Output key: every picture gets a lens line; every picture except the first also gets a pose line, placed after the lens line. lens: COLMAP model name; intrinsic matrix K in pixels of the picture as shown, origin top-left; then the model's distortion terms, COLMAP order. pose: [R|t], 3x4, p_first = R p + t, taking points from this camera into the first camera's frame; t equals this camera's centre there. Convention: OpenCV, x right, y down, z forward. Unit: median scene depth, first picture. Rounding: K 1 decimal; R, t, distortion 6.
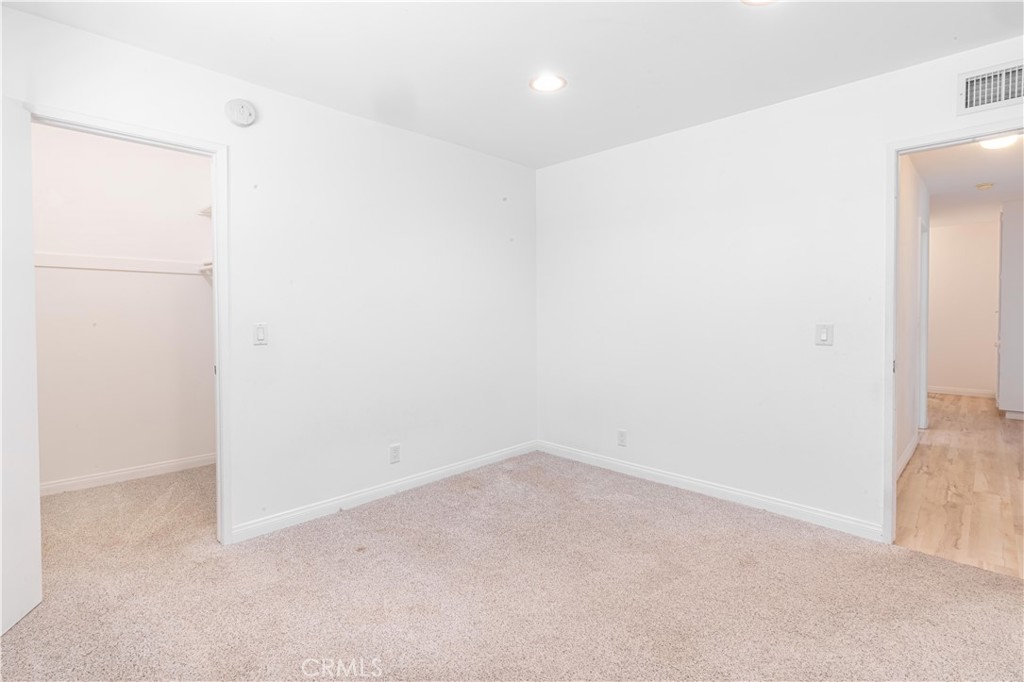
lens RADIAL K [[486.5, 0, 512.7], [0, 486.5, 322.9], [0, 0, 1]] dist [-0.000627, -0.000029]
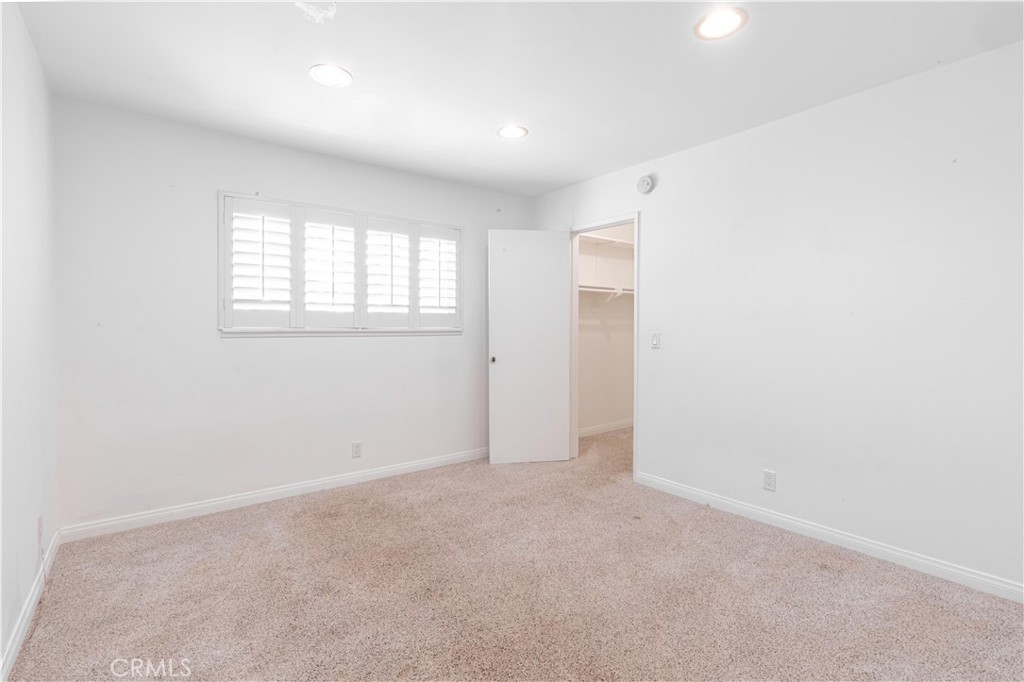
lens RADIAL K [[457.8, 0, 518.3], [0, 457.8, 339.5], [0, 0, 1]] dist [-0.002415, 0.000168]
pose [[-0.103476, 0.031260, -0.994141, 0.822254], [-0.026631, 0.999061, 0.034186, -0.014900], [0.994275, 0.030013, -0.102546, 0.777081]]
